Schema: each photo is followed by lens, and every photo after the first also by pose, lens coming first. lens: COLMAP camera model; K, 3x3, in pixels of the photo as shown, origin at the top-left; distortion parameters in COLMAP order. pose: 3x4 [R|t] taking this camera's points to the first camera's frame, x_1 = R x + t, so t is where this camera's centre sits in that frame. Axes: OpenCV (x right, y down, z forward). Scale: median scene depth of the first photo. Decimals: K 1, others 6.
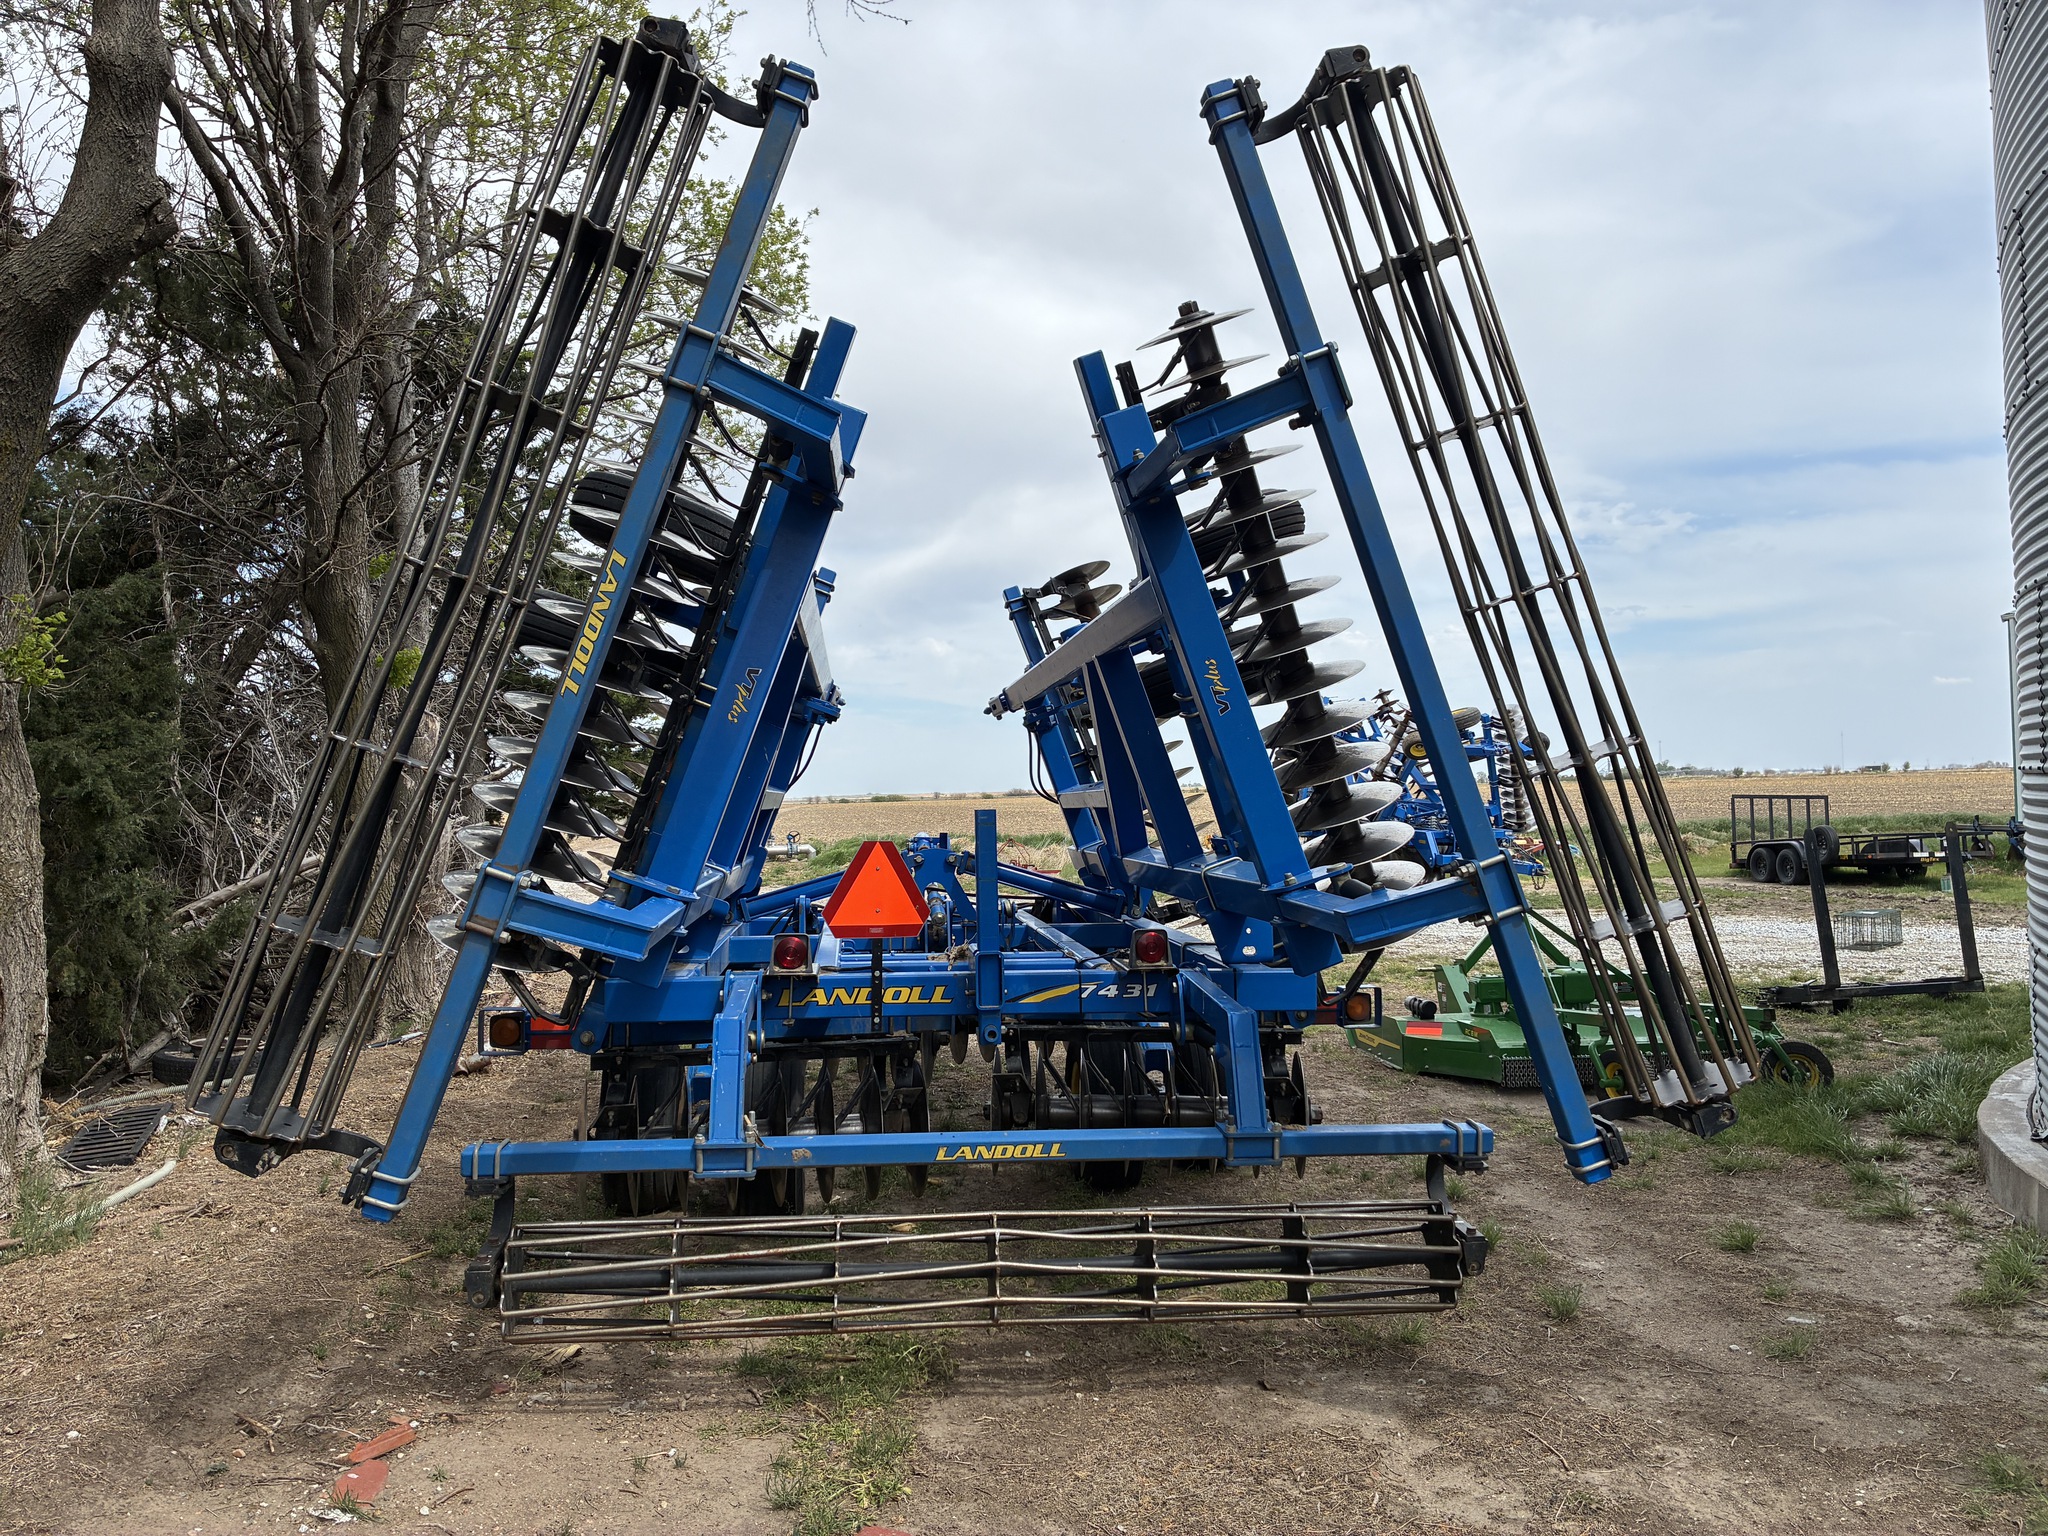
lens RADIAL K [[1562.2, 0, 1022.1], [0, 1562.2, 751.8], [0, 0, 1]] dist [0.033596, -0.008618]
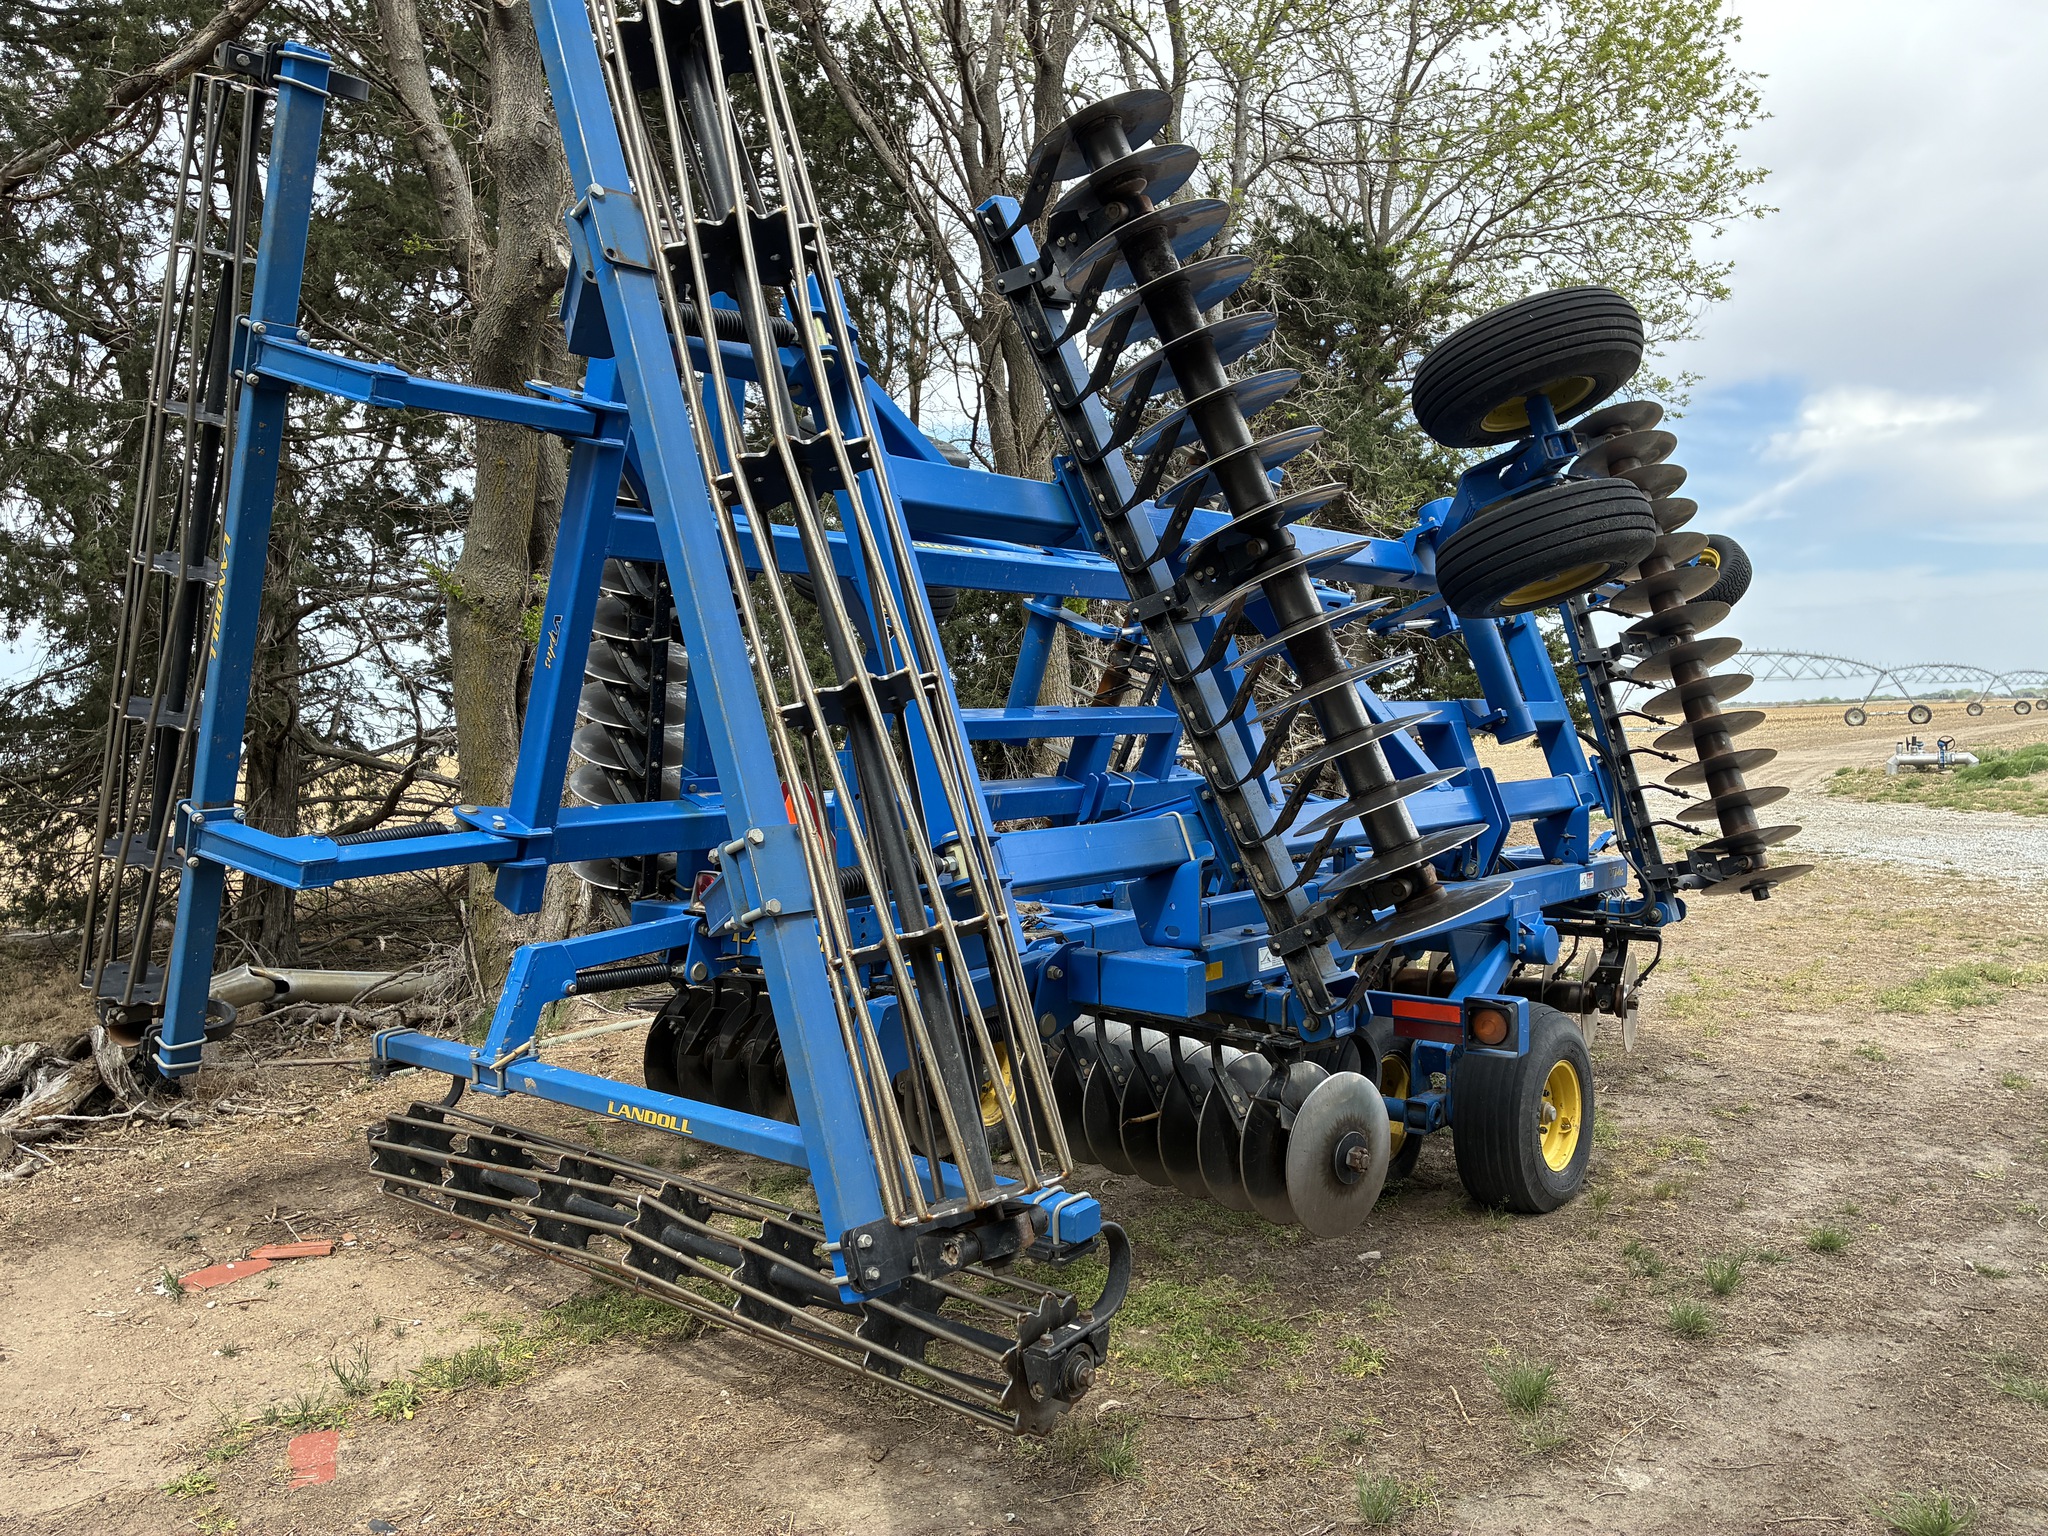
lens RADIAL K [[1562.2, 0, 1023.6], [0, 1562.2, 758.1], [0, 0, 1]] dist [0.033596, -0.008618]
pose [[0.686676, 0.013417, -0.726839, 0.825216], [0.037313, 0.997861, 0.053672, -0.002083], [0.726005, -0.063976, 0.684707, 0.528040]]
